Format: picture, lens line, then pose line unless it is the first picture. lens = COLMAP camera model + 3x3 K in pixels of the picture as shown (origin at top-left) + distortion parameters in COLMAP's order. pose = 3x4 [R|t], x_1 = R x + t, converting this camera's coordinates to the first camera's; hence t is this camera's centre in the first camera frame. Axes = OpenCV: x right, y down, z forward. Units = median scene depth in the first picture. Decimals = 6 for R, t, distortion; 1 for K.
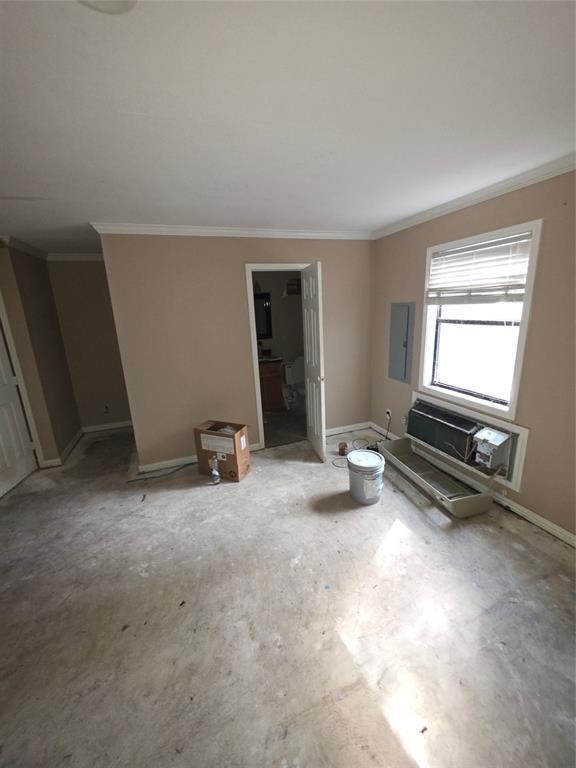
lens RADIAL K [[308.2, 0, 286.4], [0, 308.2, 381.4], [0, 0, 1]] dist [0.000425, -0.000653]
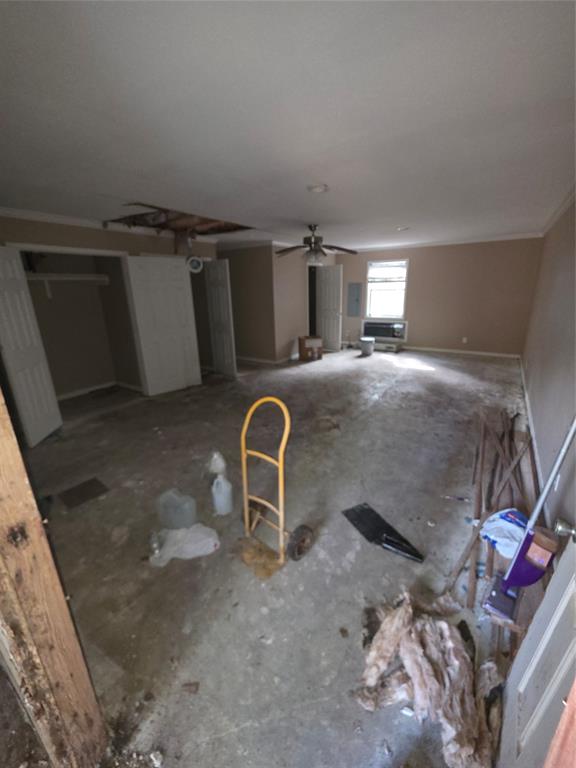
lens RADIAL K [[308.2, 0, 286.4], [0, 308.2, 381.4], [0, 0, 1]] dist [0.000425, -0.000653]
pose [[0.810016, -0.150909, 0.566657, -1.752685], [0.128828, 0.988507, 0.079098, 0.282074], [-0.572082, 0.008931, 0.820148, -0.756477]]
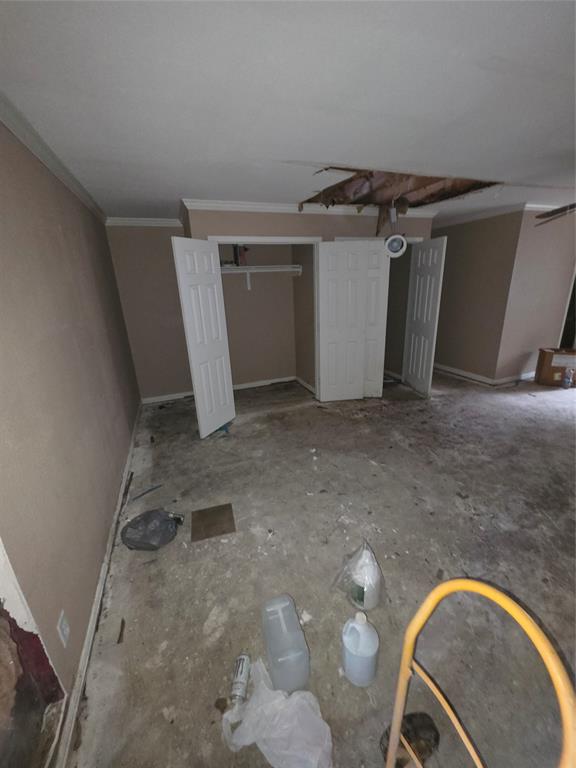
lens RADIAL K [[308.2, 0, 286.4], [0, 308.2, 381.4], [0, 0, 1]] dist [0.000425, -0.000653]
pose [[0.999975, -0.001916, 0.006790, -1.599813], [0.001400, 0.997177, 0.075080, 0.191642], [-0.006915, -0.075069, 0.997154, -0.449550]]
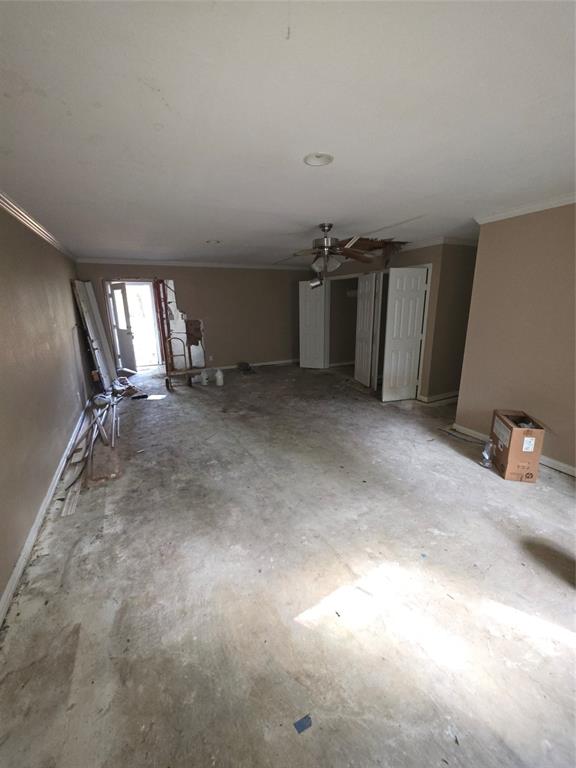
lens RADIAL K [[308.2, 0, 286.4], [0, 308.2, 381.4], [0, 0, 1]] dist [0.000425, -0.000653]
pose [[0.115667, 0.290809, -0.949764, 0.581182], [-0.226663, 0.938681, 0.259812, -0.042743], [0.967081, 0.185225, 0.174490, 0.154871]]
